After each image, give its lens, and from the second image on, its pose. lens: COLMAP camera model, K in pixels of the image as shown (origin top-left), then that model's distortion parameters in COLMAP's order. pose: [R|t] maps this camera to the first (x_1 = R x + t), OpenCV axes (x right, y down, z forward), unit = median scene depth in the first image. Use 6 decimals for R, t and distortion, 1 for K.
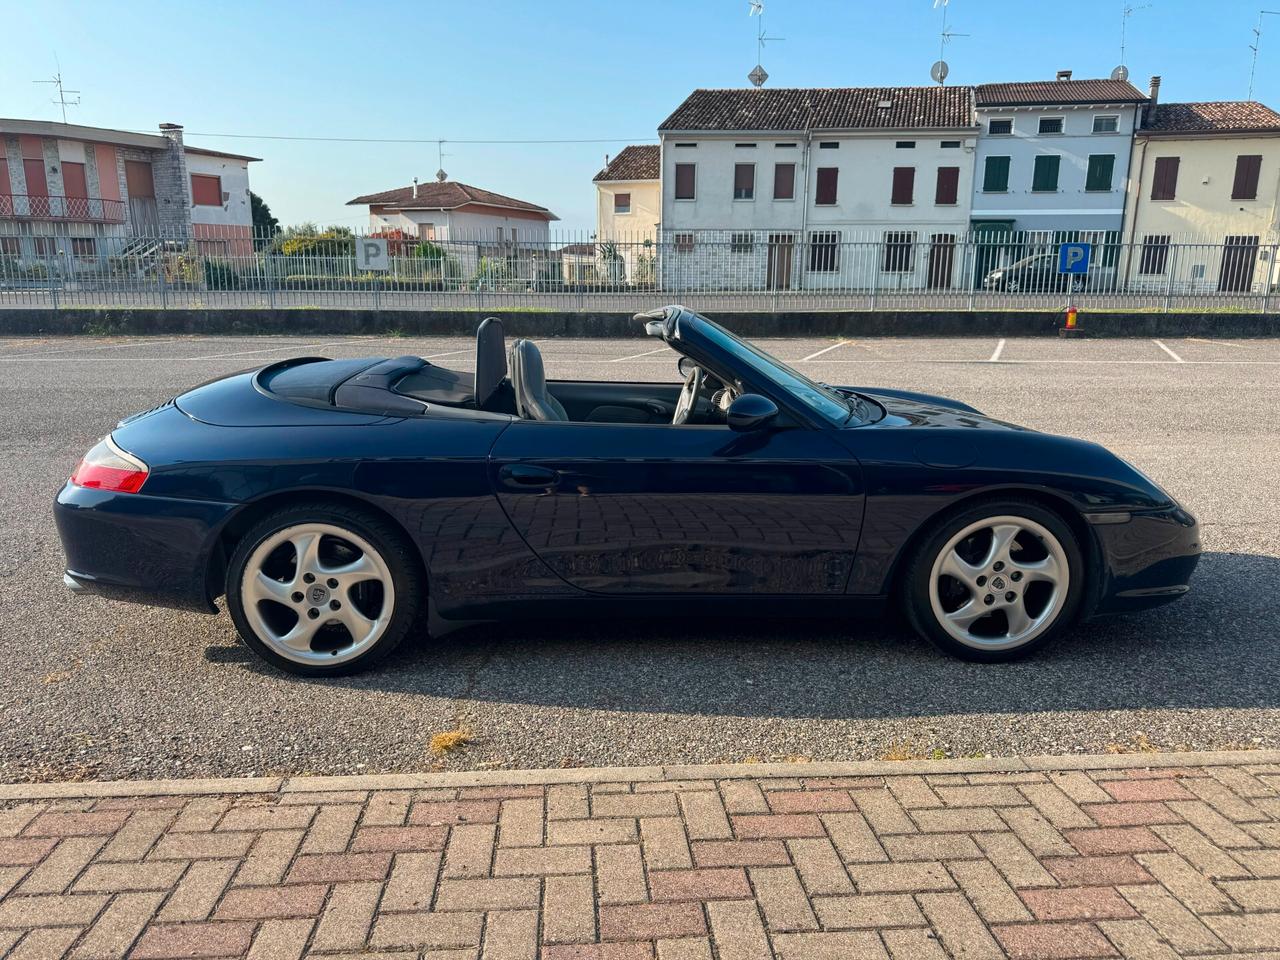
lens RADIAL K [[919.0, 0, 627.9], [0, 919.0, 483.4], [0, 0, 1]] dist [-0.007006, -0.005826]
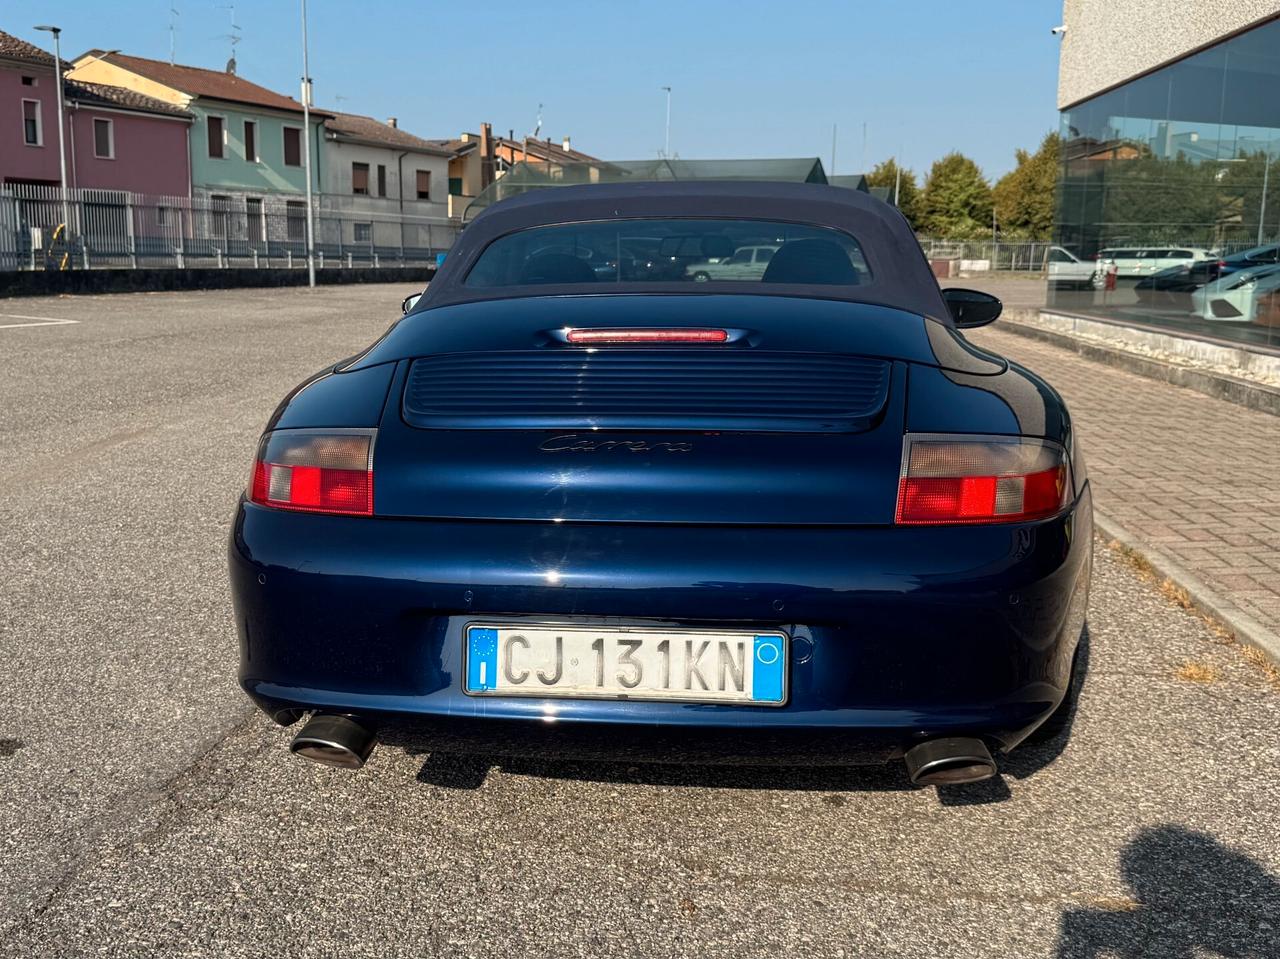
lens RADIAL K [[1403.0, 0, 602.7], [0, 1403.0, 529.7], [0, 0, 1]] dist [0.169357, -0.405500]
pose [[0.166090, -0.189829, 0.967667, -0.236219], [0.211292, 0.965356, 0.153110, -0.027769], [-0.963208, 0.179030, 0.200446, 0.184046]]
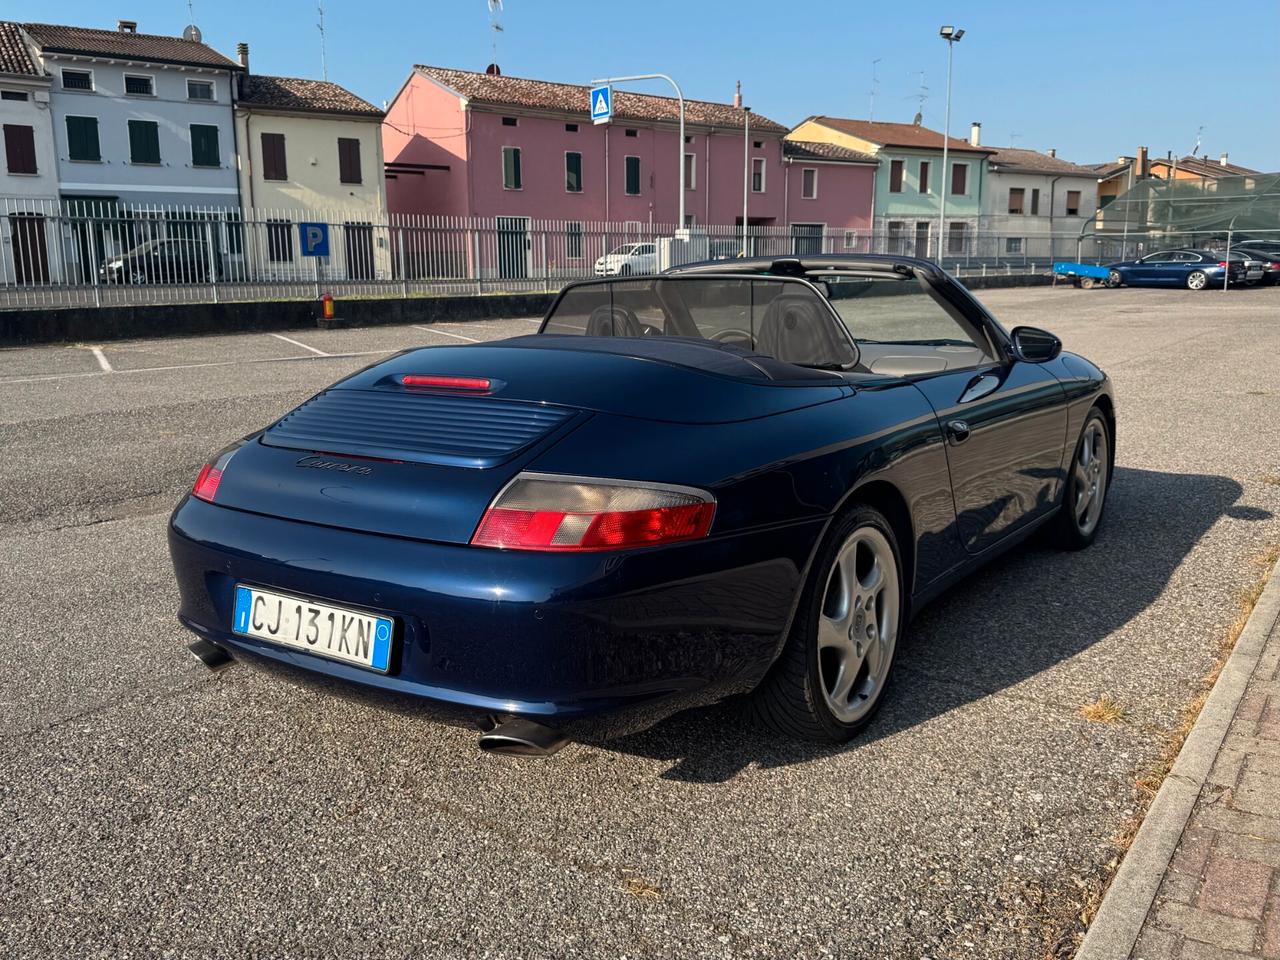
lens RADIAL K [[1127.4, 0, 637.0], [0, 1127.4, 448.7], [0, 0, 1]] dist [0.089585, -0.158182]
pose [[0.623720, -0.135566, 0.769802, -0.195221], [0.186437, 0.982222, 0.021916, -0.013283], [-0.759088, 0.129850, 0.637906, 0.086702]]
